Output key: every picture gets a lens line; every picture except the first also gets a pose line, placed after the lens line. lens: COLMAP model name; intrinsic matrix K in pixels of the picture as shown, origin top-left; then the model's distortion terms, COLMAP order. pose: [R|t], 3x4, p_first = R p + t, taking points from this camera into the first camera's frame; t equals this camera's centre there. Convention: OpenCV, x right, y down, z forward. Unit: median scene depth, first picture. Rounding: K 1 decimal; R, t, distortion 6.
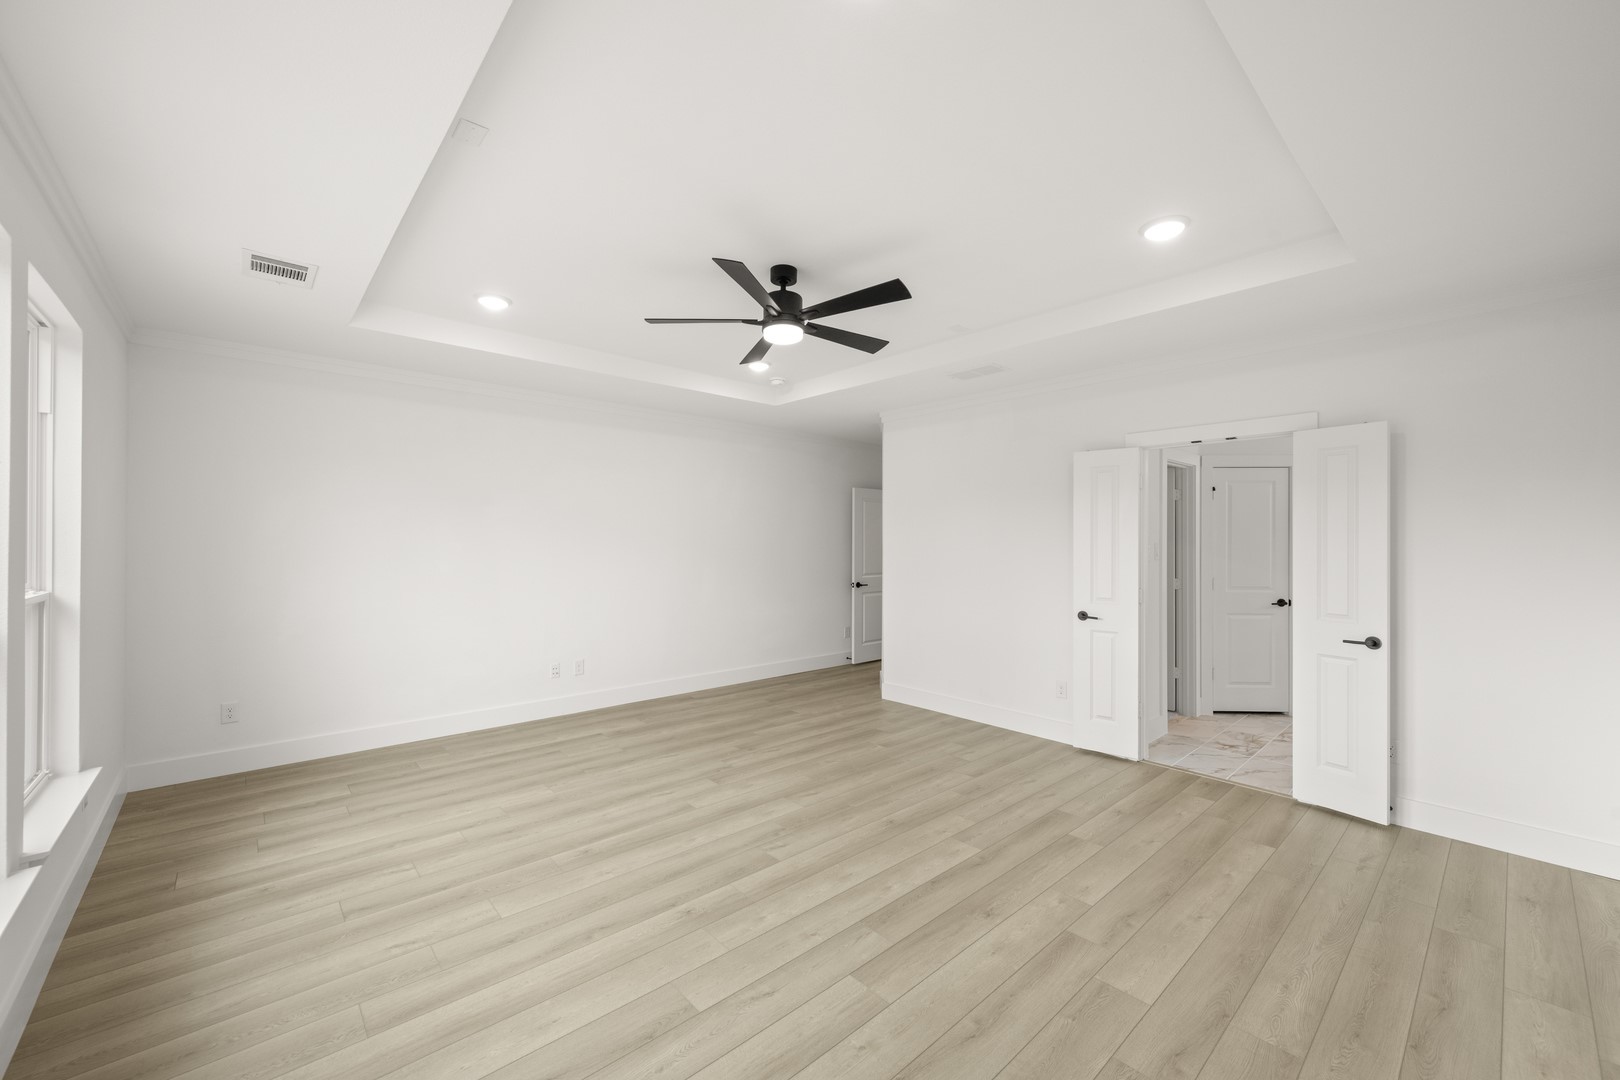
lens RADIAL K [[634.5, 0, 814.6], [0, 634.5, 539.5], [0, 0, 1]] dist [0.000953, -0.000223]
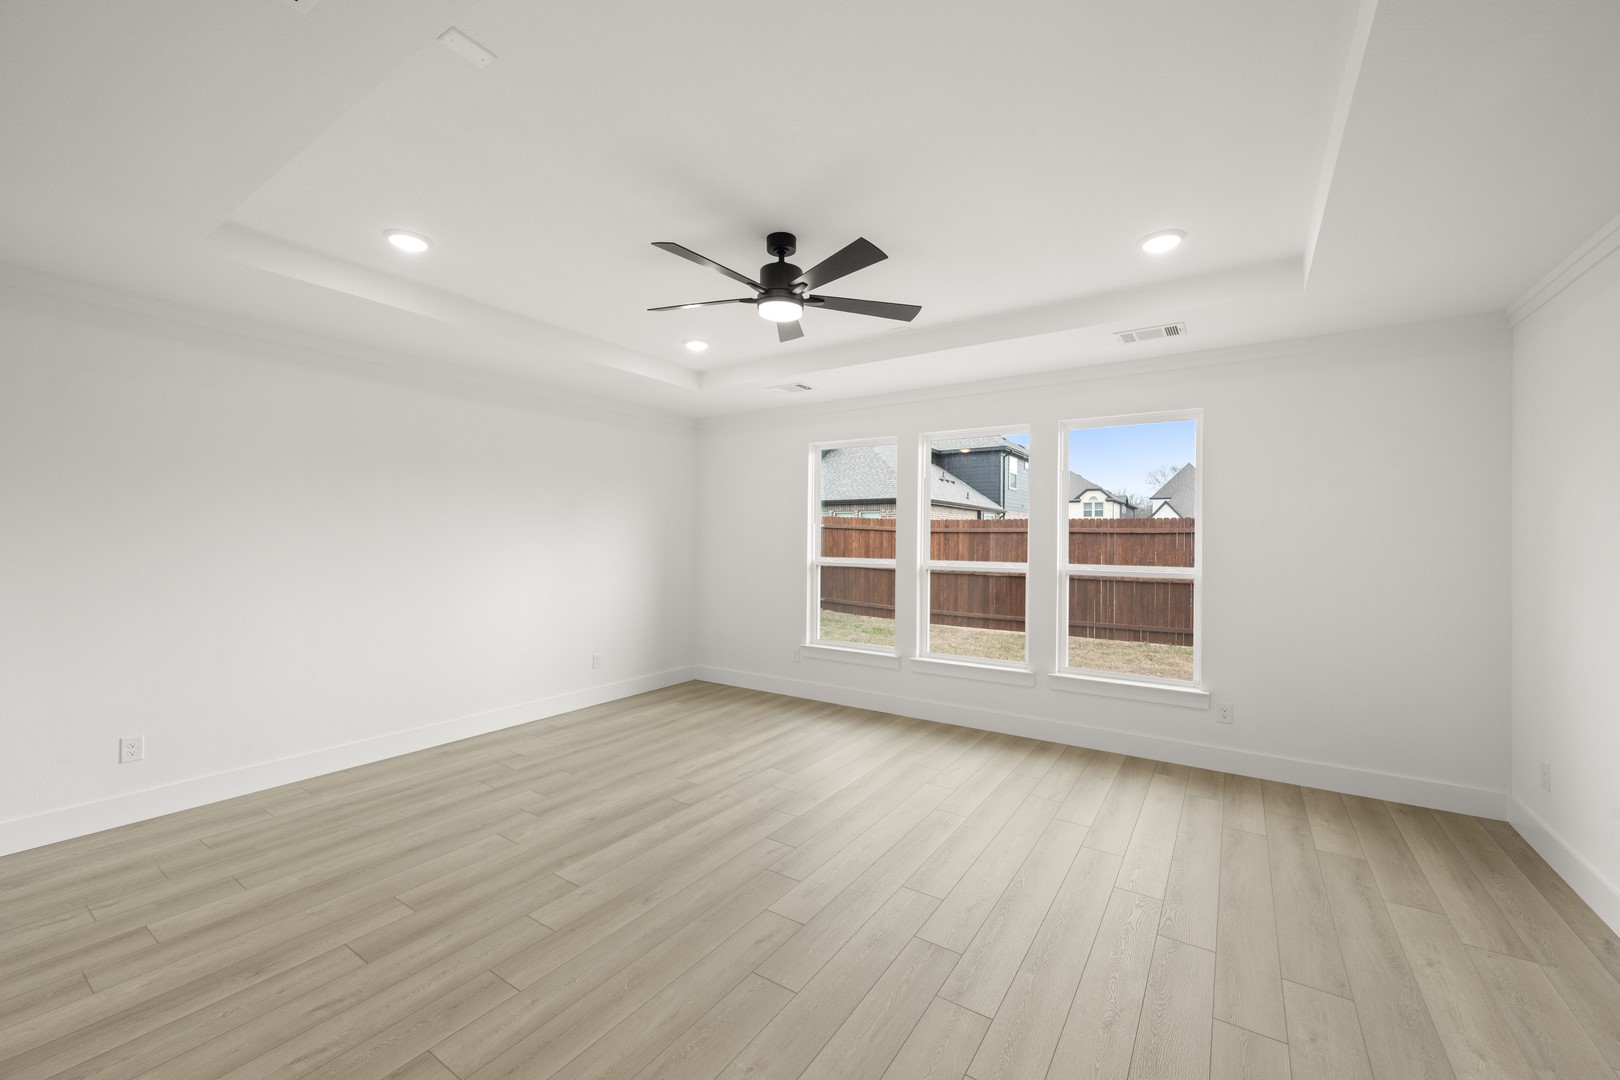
lens RADIAL K [[634.5, 0, 811.2], [0, 634.5, 540.3], [0, 0, 1]] dist [0.000953, -0.000223]
pose [[-0.970194, -0.009240, -0.242153, 0.134678], [-0.009366, 0.999956, -0.000634, 0.007509], [0.242148, 0.001653, -0.970238, 2.050053]]
